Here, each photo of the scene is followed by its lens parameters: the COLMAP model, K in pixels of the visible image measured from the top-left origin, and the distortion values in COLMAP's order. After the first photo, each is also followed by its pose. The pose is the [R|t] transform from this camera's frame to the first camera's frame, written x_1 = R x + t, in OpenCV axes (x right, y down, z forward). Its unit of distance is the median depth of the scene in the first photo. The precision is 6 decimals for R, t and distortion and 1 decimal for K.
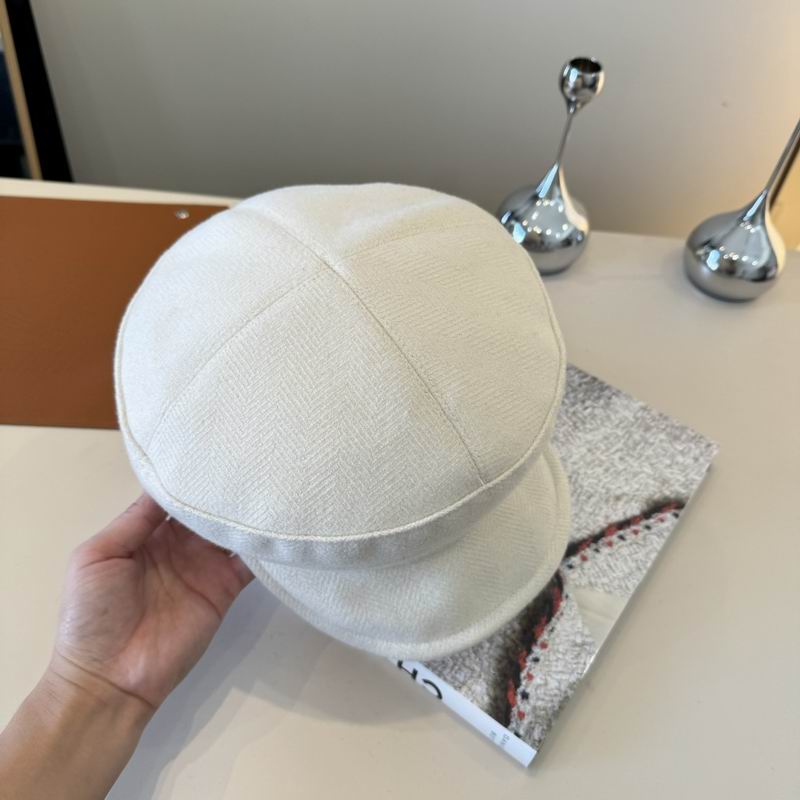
lens RADIAL K [[807.0, 0, 391.5], [0, 807.0, 384.6], [0, 0, 1]] dist [-0.071123, 0.000000]
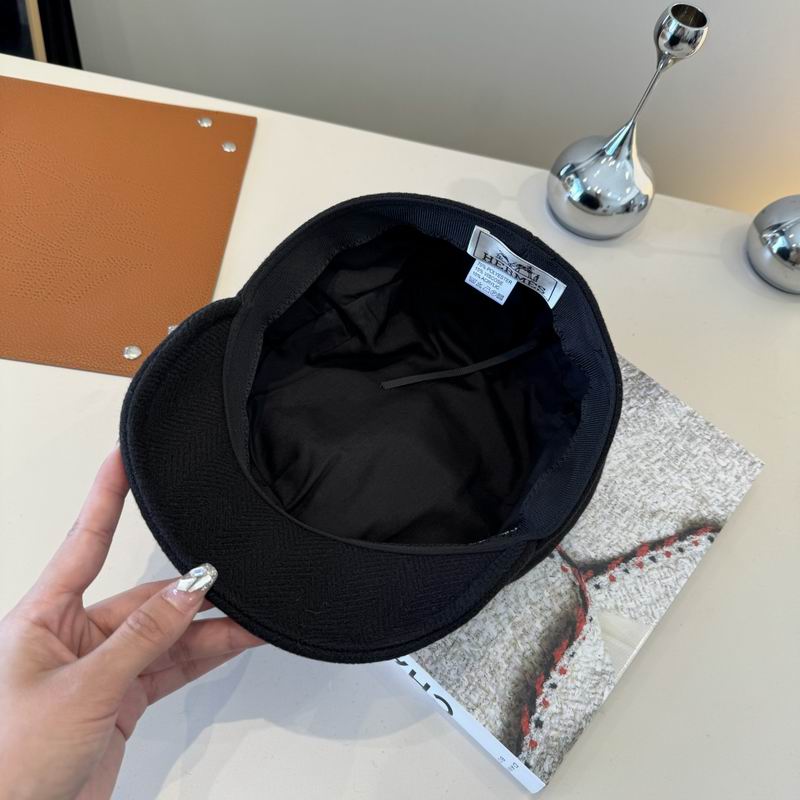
lens RADIAL K [[807.0, 0, 399.2], [0, 807.0, 398.6], [0, 0, 1]] dist [-0.071123, 0.000000]
pose [[0.993519, 0.106401, 0.039988, -0.070211], [-0.111641, 0.979553, 0.167365, -0.119929], [-0.021363, -0.170745, 0.985084, 0.101902]]
